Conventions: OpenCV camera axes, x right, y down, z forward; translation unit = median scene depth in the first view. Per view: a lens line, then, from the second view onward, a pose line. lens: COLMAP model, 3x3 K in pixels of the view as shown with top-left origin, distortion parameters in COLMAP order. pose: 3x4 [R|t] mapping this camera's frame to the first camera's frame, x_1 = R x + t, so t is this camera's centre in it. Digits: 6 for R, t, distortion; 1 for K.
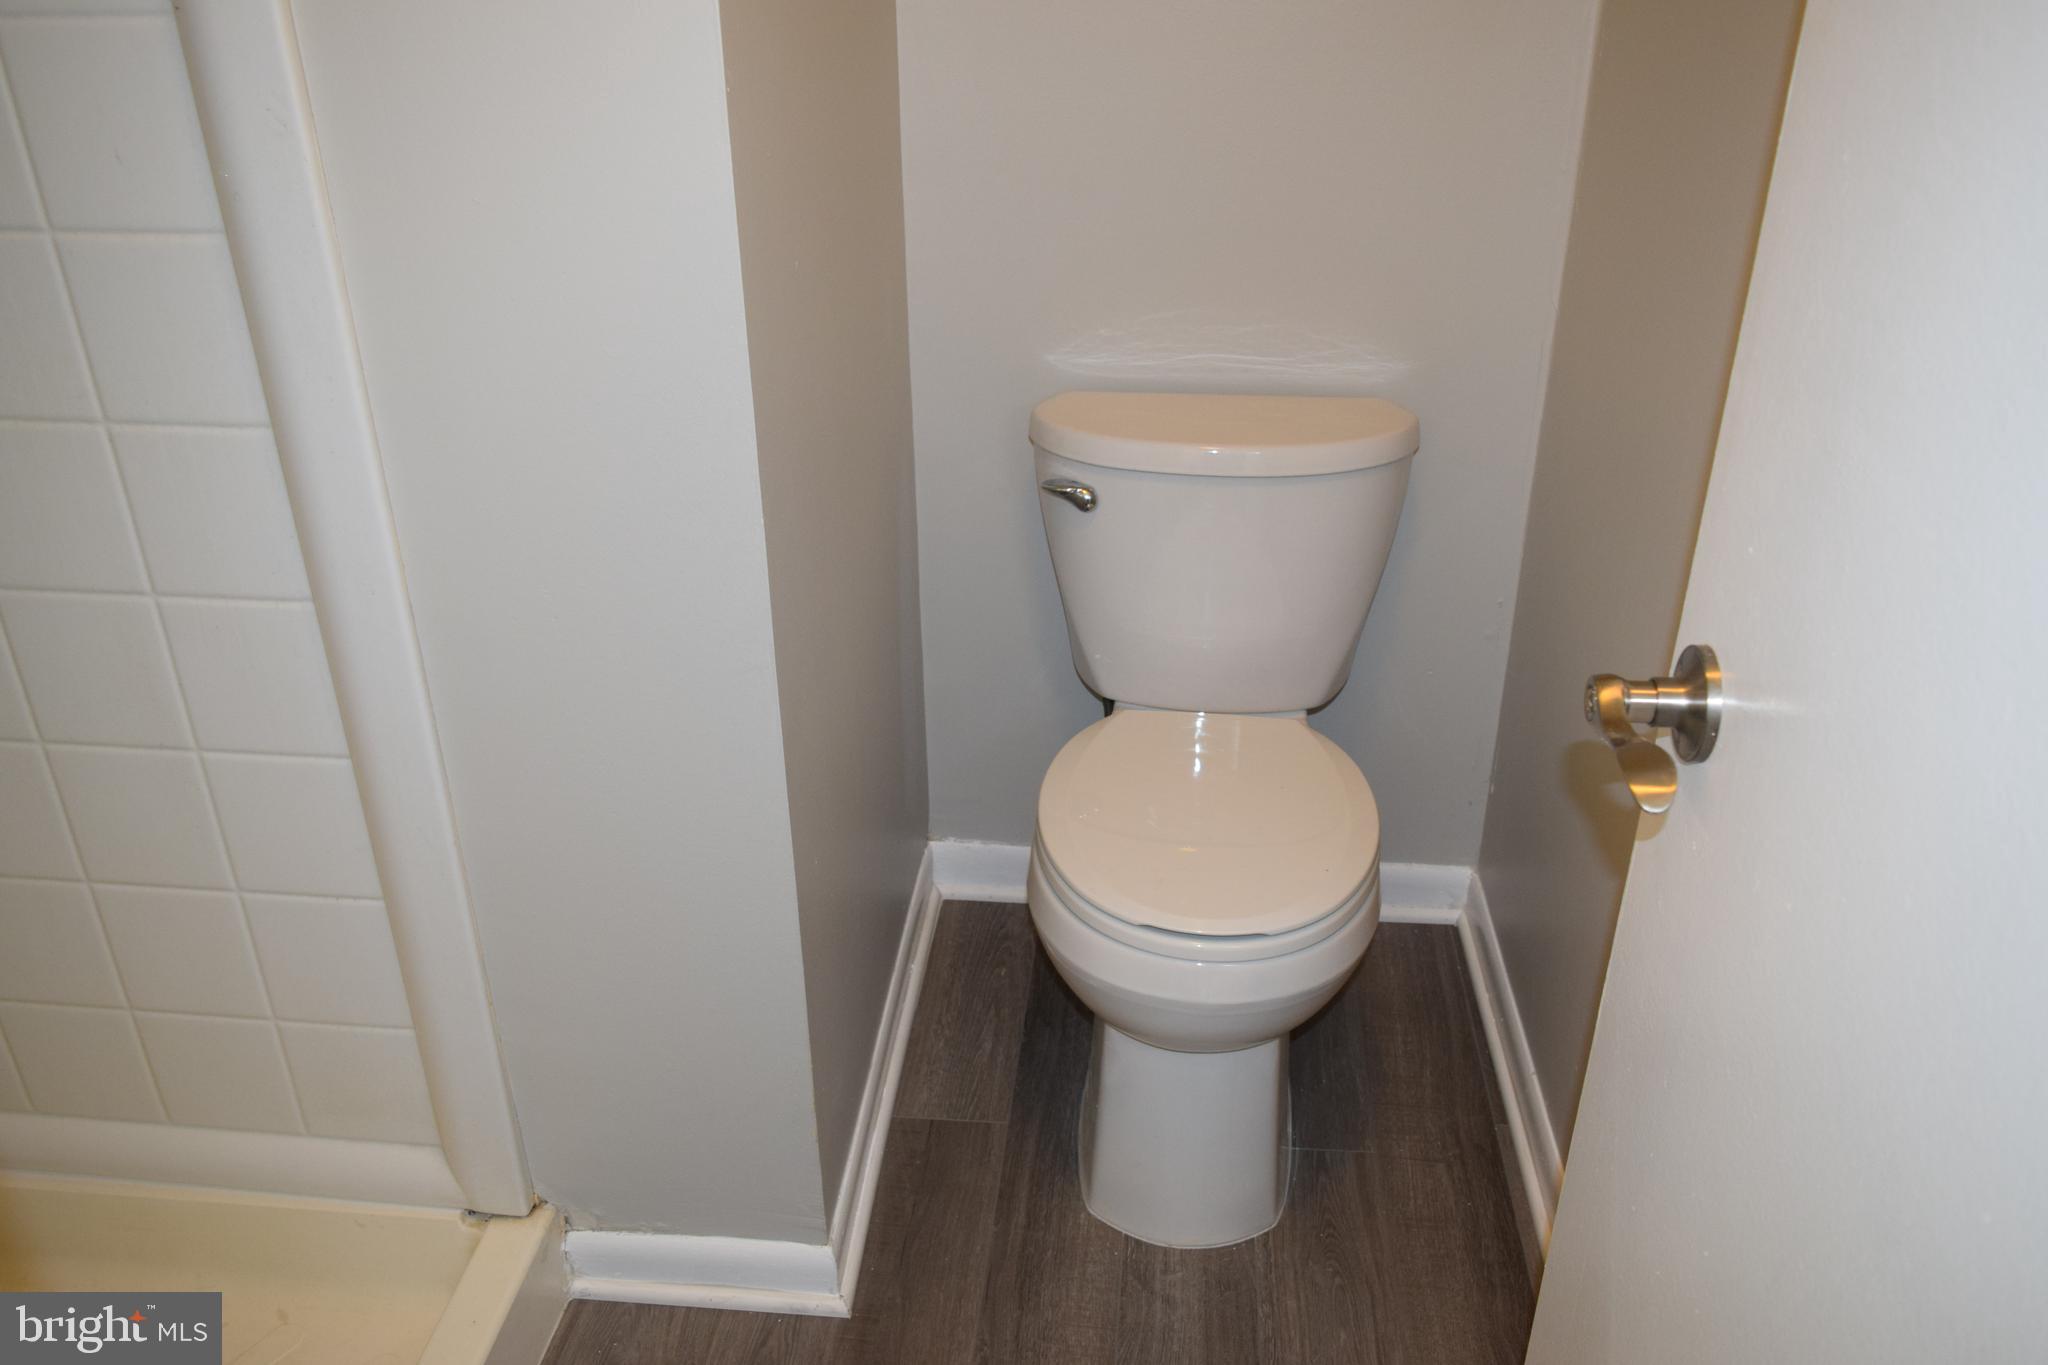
lens RADIAL K [[1578.2, 0, 1014.0], [0, 1578.2, 678.5], [0, 0, 1]] dist [-0.018544, 0.015860]
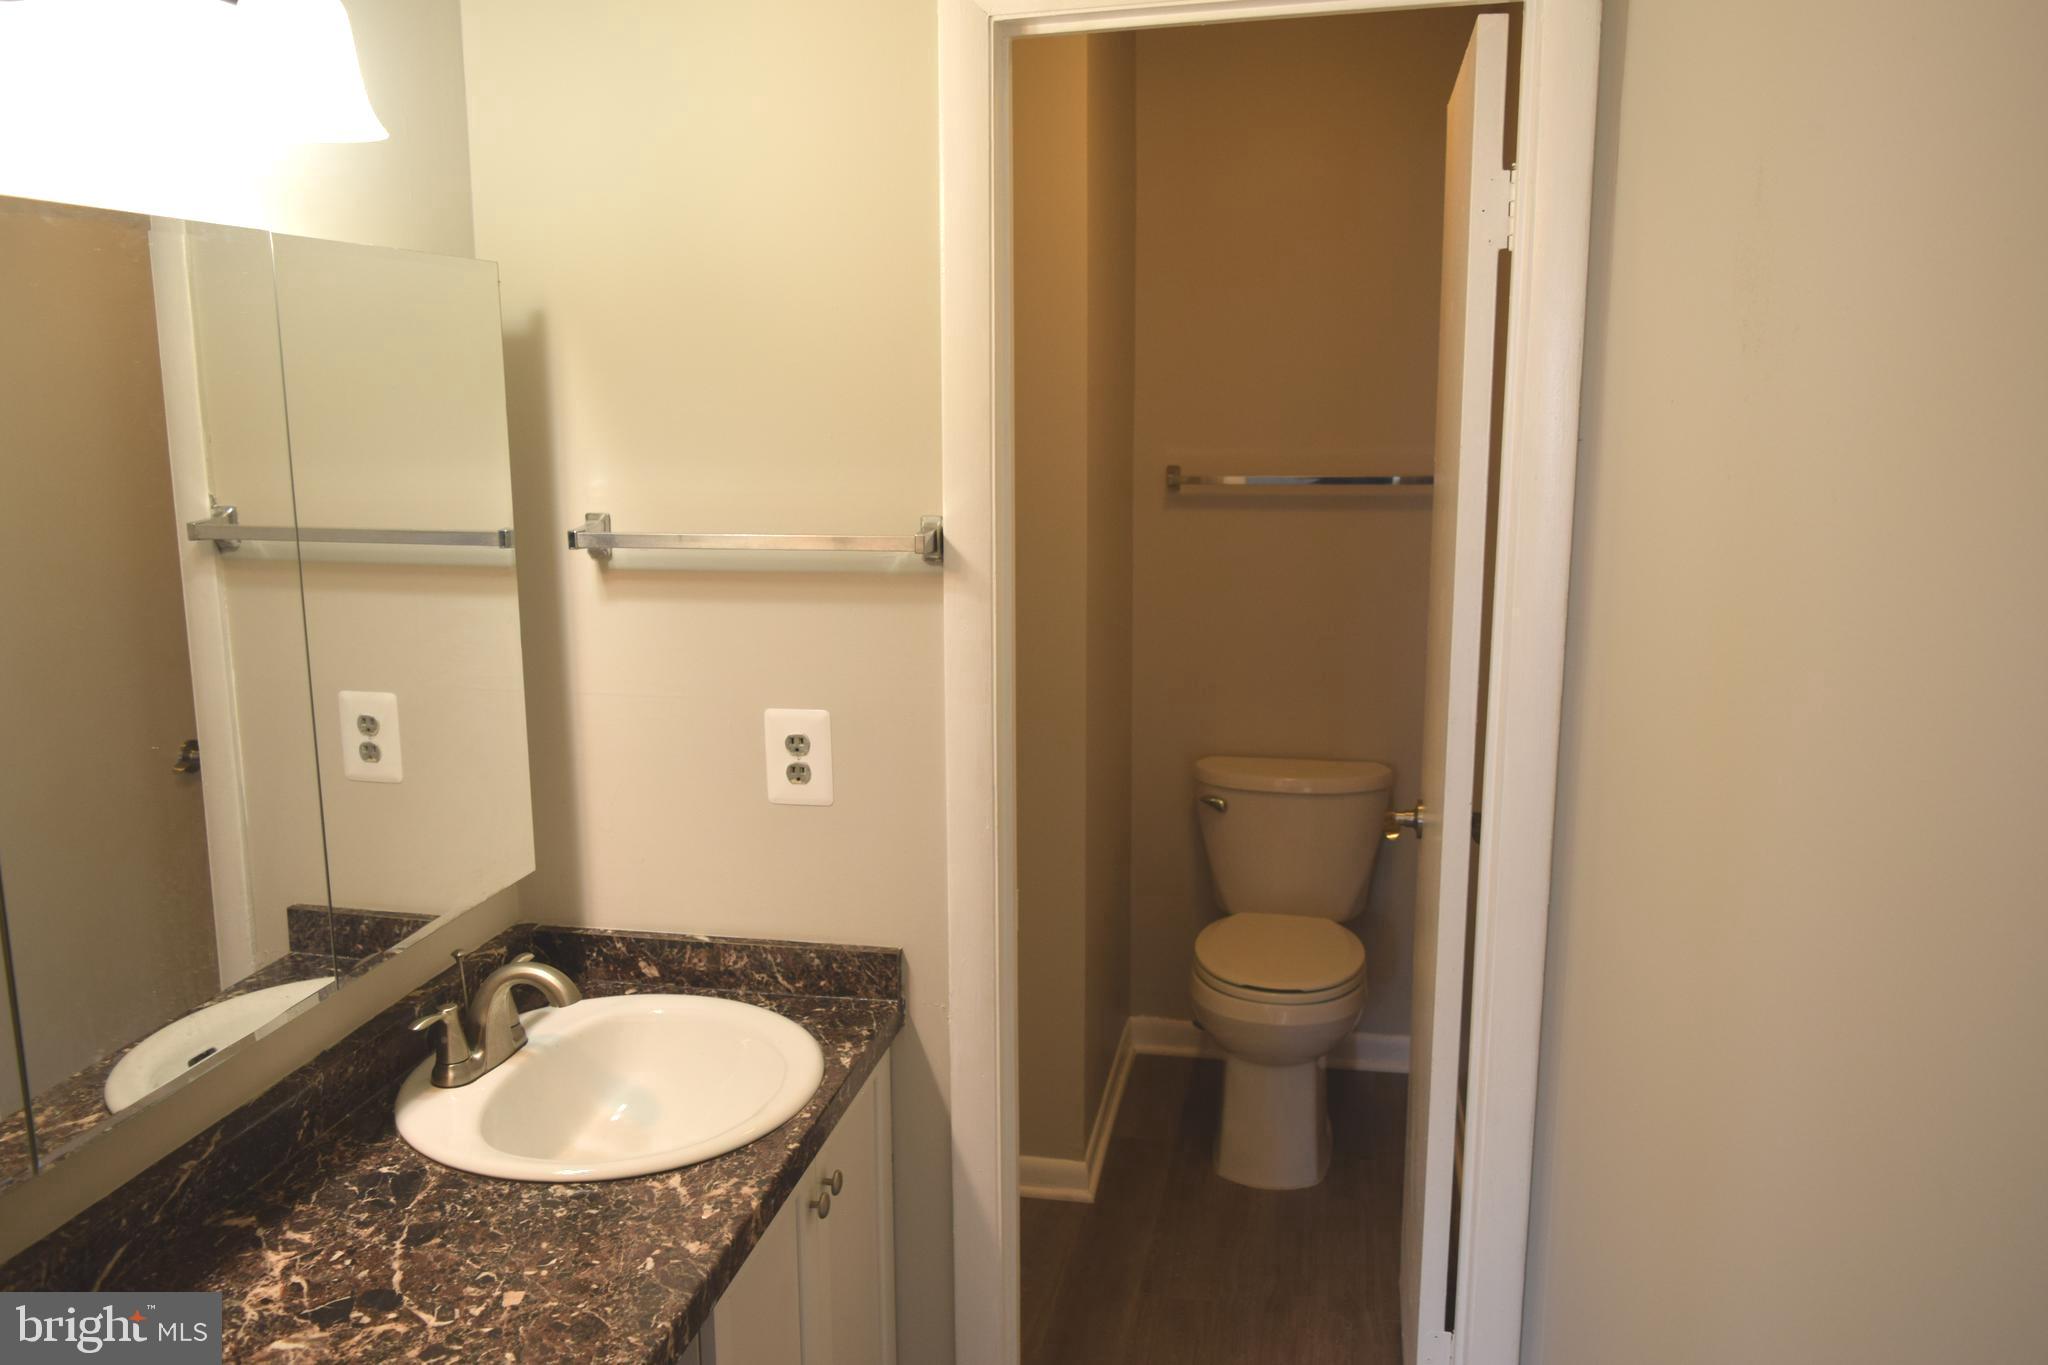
lens RADIAL K [[1578.2, 0, 1024.0], [0, 1578.2, 682.7], [0, 0, 1]] dist [-0.018544, 0.015860]
pose [[0.995200, 0.020288, -0.095731, -0.014655], [-0.045742, 0.961263, -0.271810, 0.298517], [0.086508, 0.274884, 0.957578, -0.982704]]
